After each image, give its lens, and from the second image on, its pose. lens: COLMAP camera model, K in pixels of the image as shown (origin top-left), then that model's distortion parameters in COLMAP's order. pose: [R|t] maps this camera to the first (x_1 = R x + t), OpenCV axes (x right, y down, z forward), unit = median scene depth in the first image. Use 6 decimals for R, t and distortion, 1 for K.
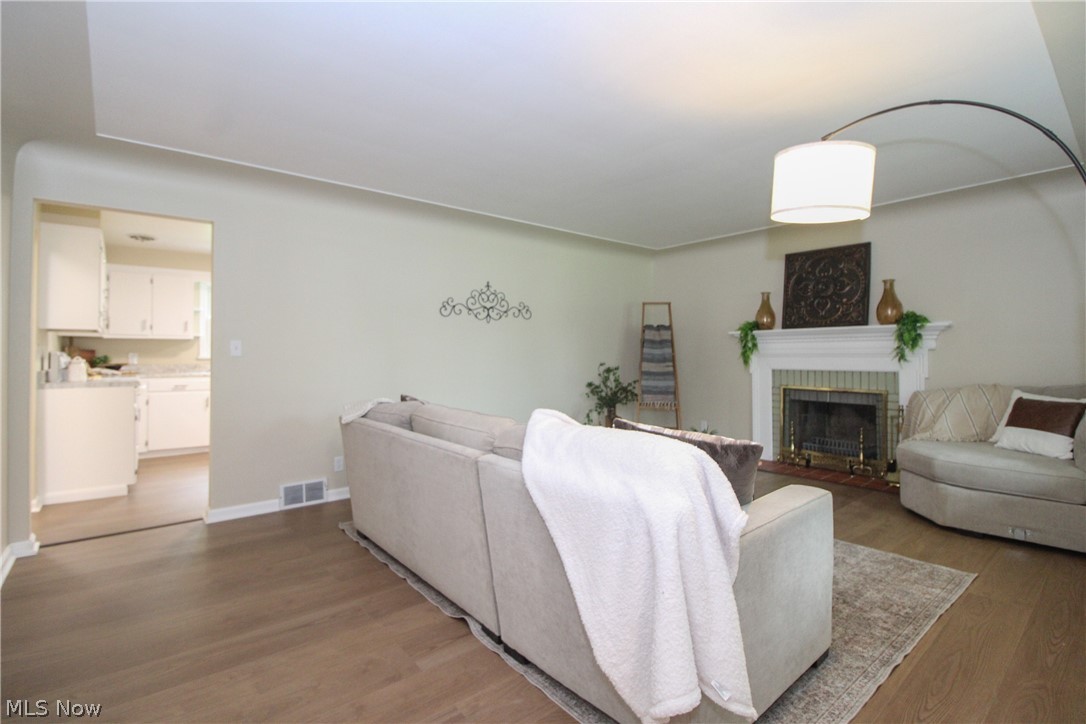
lens RADIAL K [[508.9, 0, 543.6], [0, 508.9, 347.0], [0, 0, 1]] dist [0.001790, -0.011262]
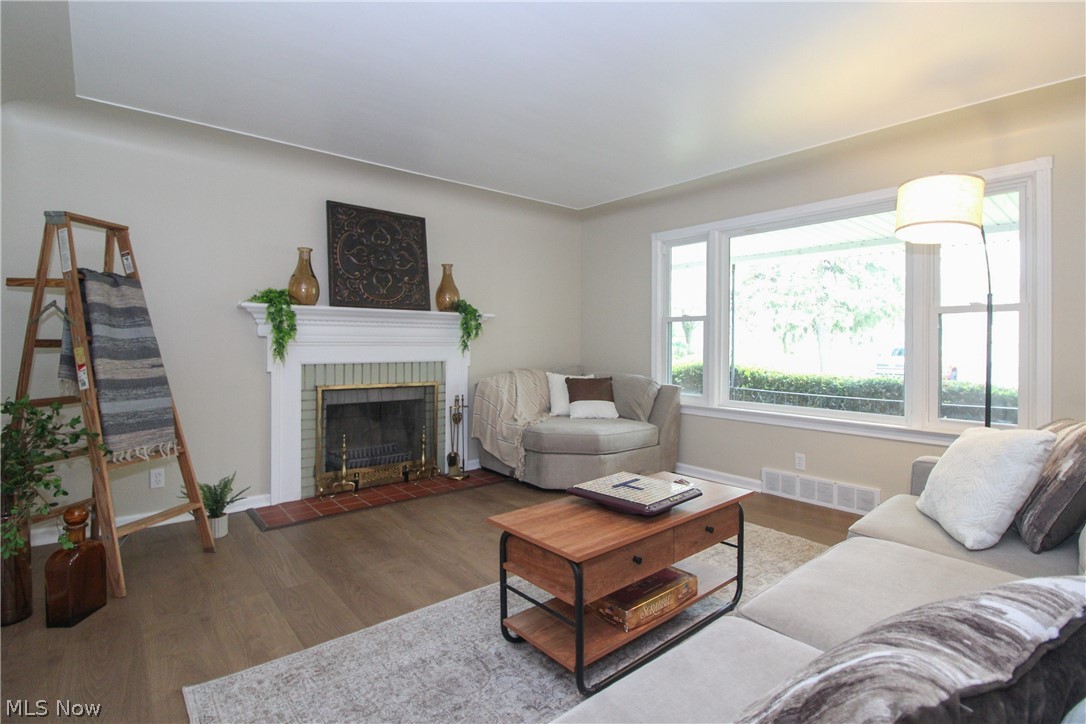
lens RADIAL K [[517.0, 0, 545.7], [0, 517.0, 343.9], [0, 0, 1]] dist [-0.003401, -0.001278]
pose [[-0.016849, 0.002165, 0.999856, -0.249583], [-0.022432, 0.999745, -0.002543, 0.012279], [-0.999606, -0.022471, -0.016796, 0.715543]]
